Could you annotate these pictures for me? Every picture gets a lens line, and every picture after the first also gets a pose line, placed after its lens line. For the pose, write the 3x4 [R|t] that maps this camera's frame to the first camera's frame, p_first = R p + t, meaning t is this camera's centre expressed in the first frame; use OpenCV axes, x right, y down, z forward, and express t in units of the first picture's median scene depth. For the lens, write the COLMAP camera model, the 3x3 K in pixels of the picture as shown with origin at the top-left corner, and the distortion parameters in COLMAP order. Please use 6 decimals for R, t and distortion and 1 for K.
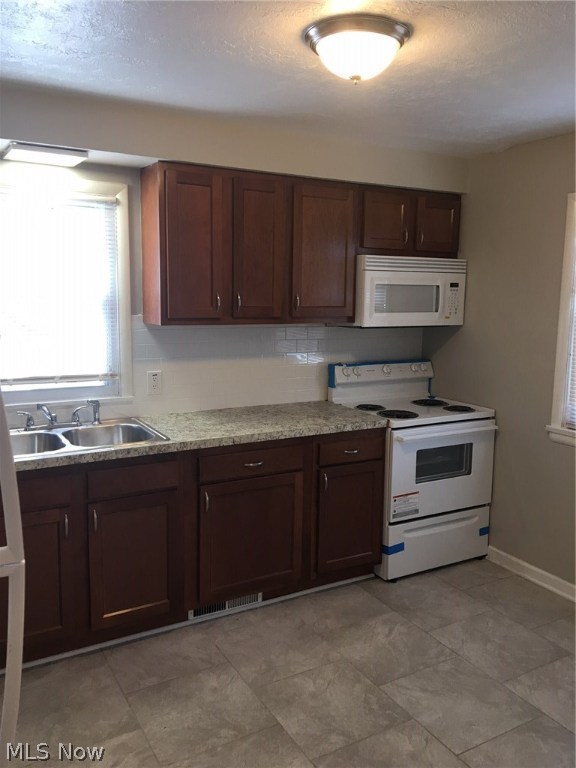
lens RADIAL K [[657.6, 0, 288.0], [0, 657.6, 384.0], [0, 0, 1]] dist [-0.008924, -0.005446]
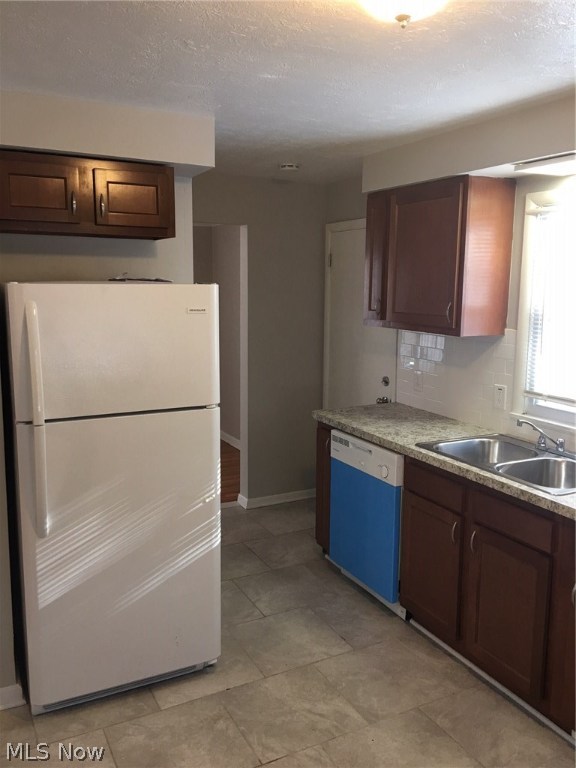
lens RADIAL K [[652.5, 0, 288.0], [0, 652.5, 384.0], [0, 0, 1]] dist [0.120635, -0.000263]
pose [[-0.004694, 0.155631, -0.987804, 0.661147], [-0.158591, 0.975197, 0.154398, -0.133570], [0.987333, 0.157382, 0.020104, 0.664657]]
